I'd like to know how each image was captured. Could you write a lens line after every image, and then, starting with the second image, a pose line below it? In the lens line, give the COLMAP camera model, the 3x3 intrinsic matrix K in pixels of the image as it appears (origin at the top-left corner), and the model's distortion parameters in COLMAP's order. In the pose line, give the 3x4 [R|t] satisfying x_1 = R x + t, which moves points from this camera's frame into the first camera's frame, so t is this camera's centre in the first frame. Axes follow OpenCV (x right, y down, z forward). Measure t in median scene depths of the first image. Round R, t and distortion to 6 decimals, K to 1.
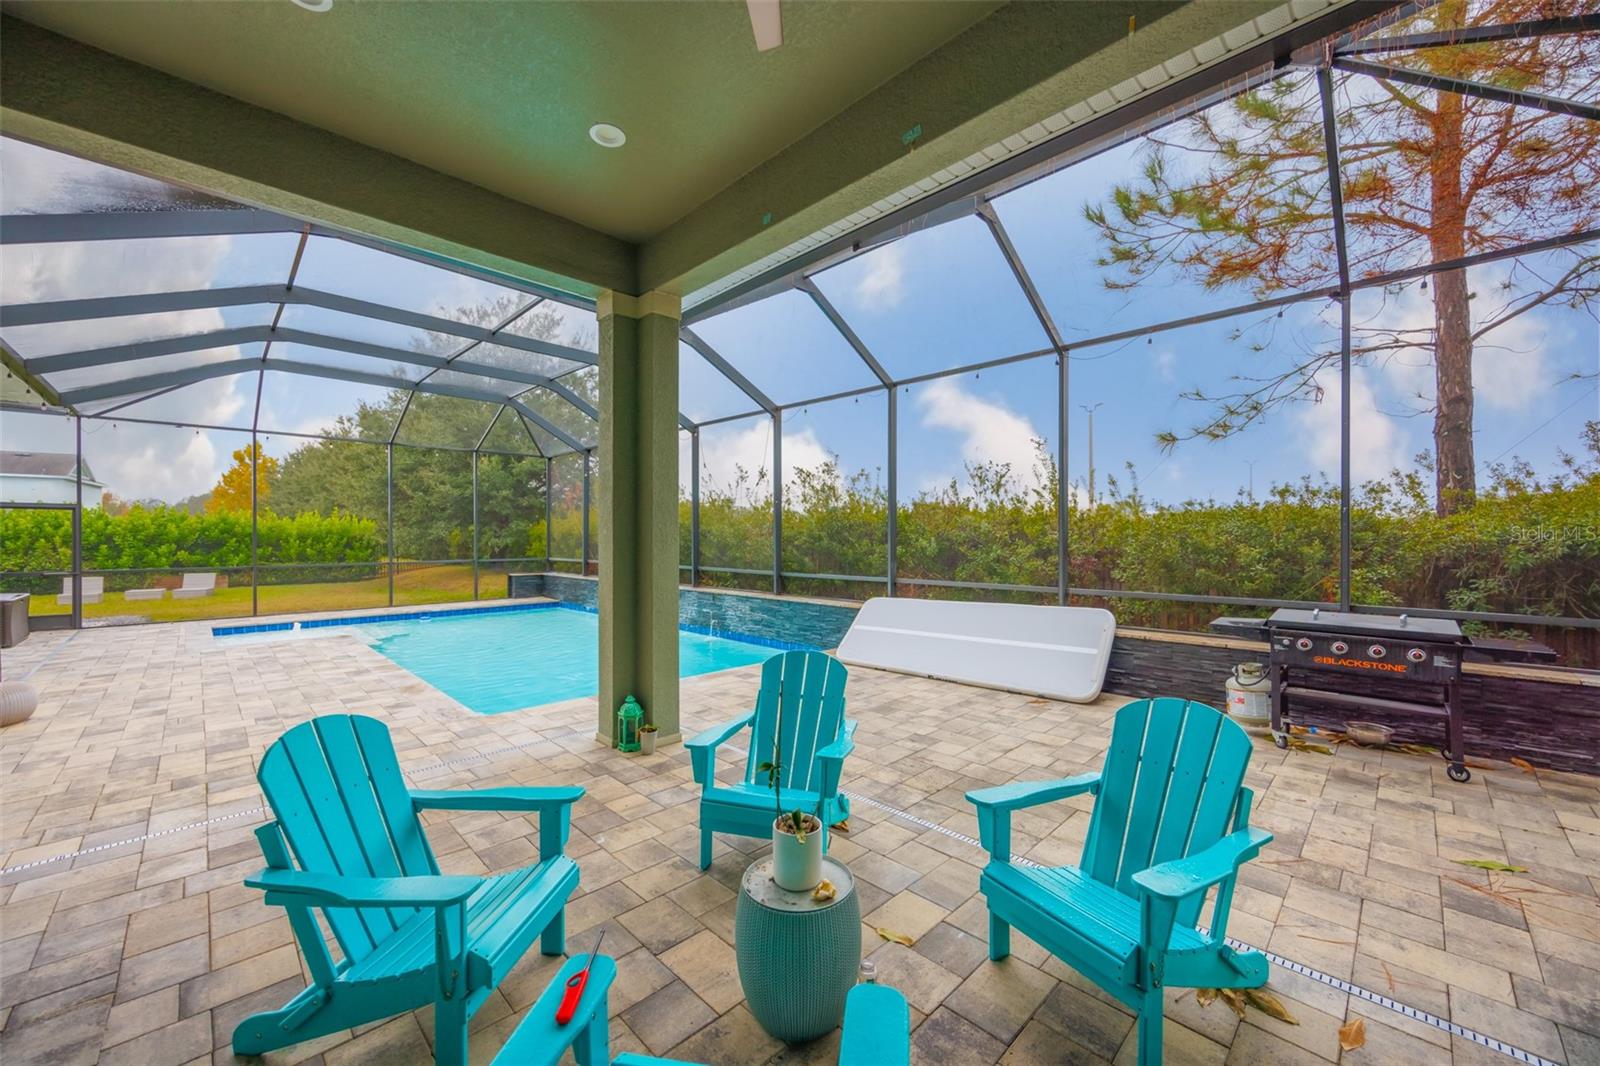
lens RADIAL K [[646.5, 0, 796.0], [0, 646.5, 533.1], [0, 0, 1]] dist [-0.004546, -0.000715]
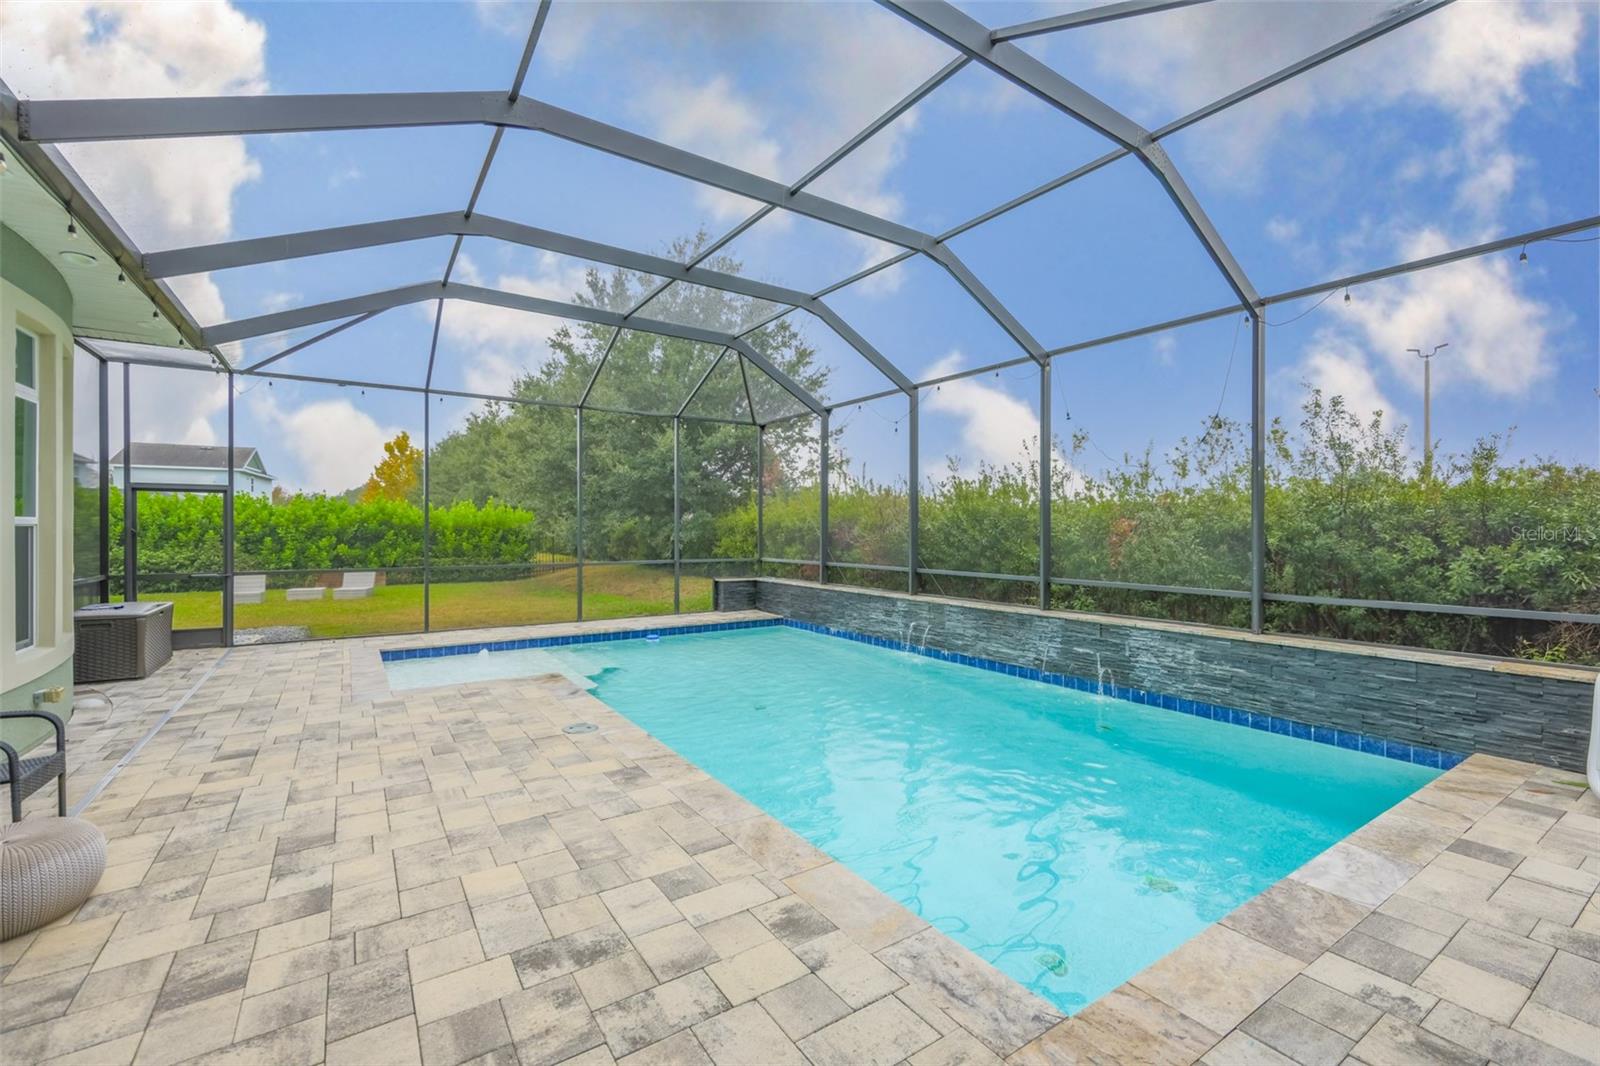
lens RADIAL K [[708.5, 0, 786.1], [0, 708.5, 526.9], [0, 0, 1]] dist [-0.000088, -0.000397]
pose [[0.980293, 0.002450, -0.197533, -0.166188], [-0.002463, 0.999997, 0.000177, 0.001779], [0.197533, 0.000313, 0.980296, 0.168433]]
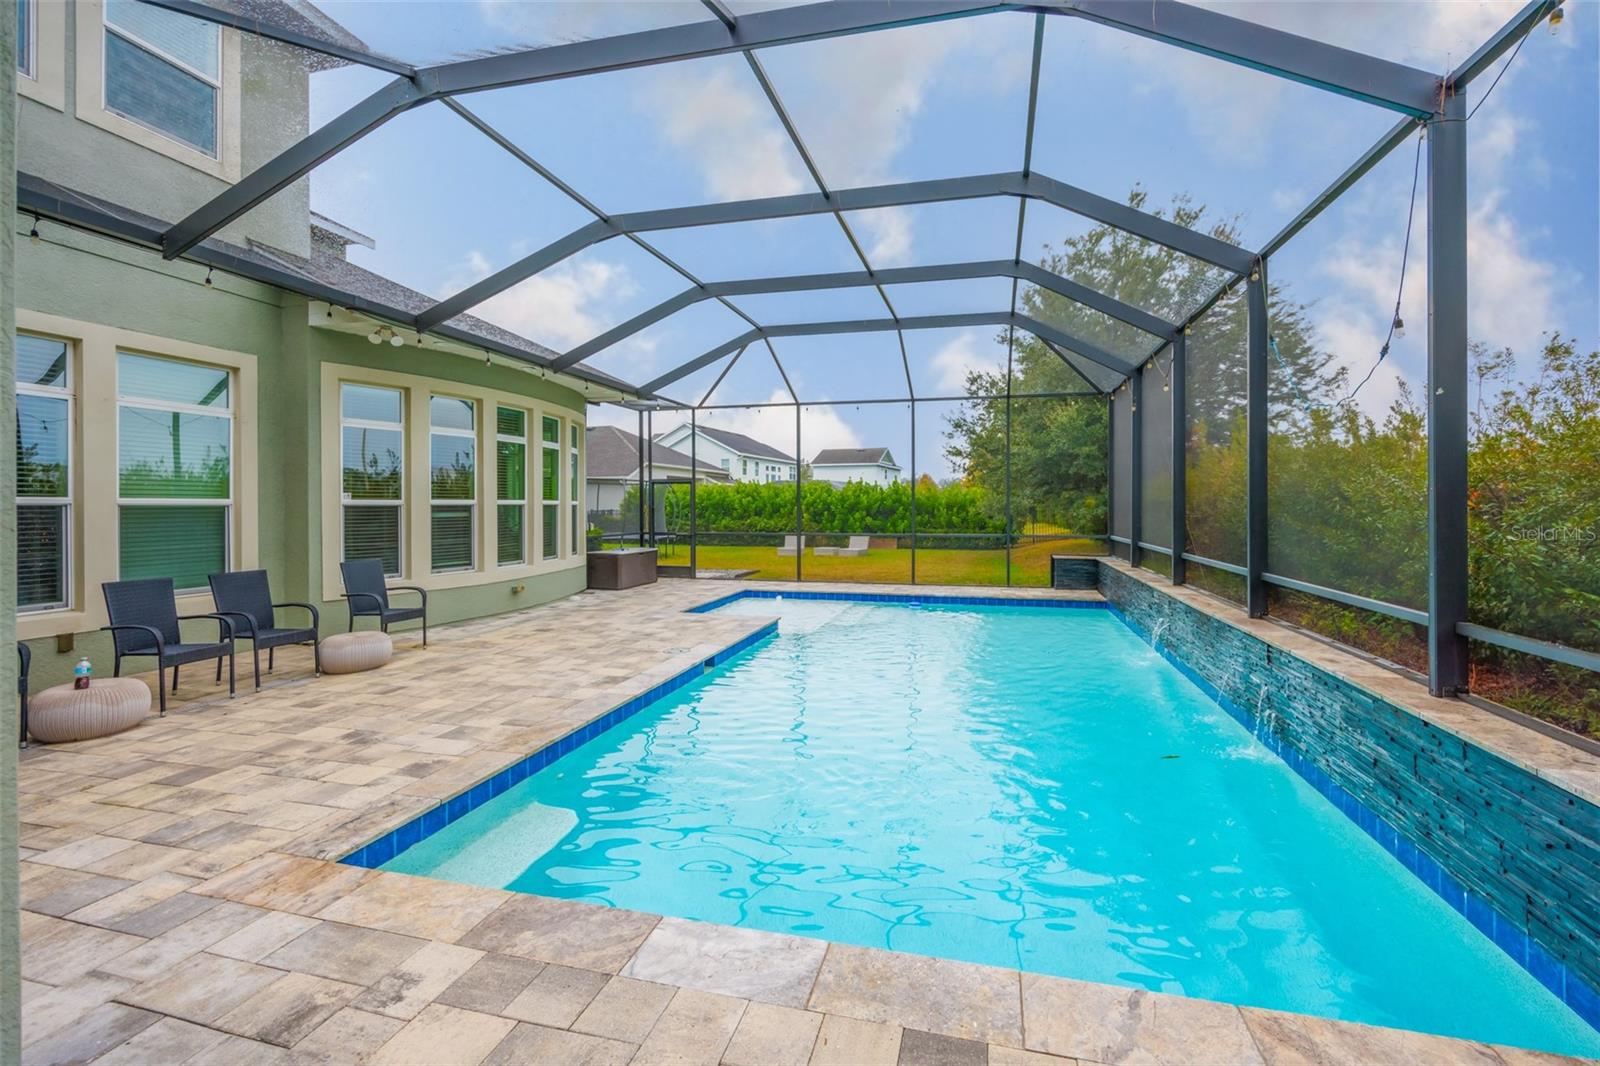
lens RADIAL K [[639.2, 0, 807.1], [0, 639.2, 505.1], [0, 0, 1]] dist [-0.005514, 0.000159]
pose [[0.514479, 0.001574, -0.857502, 0.037615], [0.001927, 0.999994, 0.002992, 0.001794], [0.857501, -0.003192, 0.514472, 0.312733]]
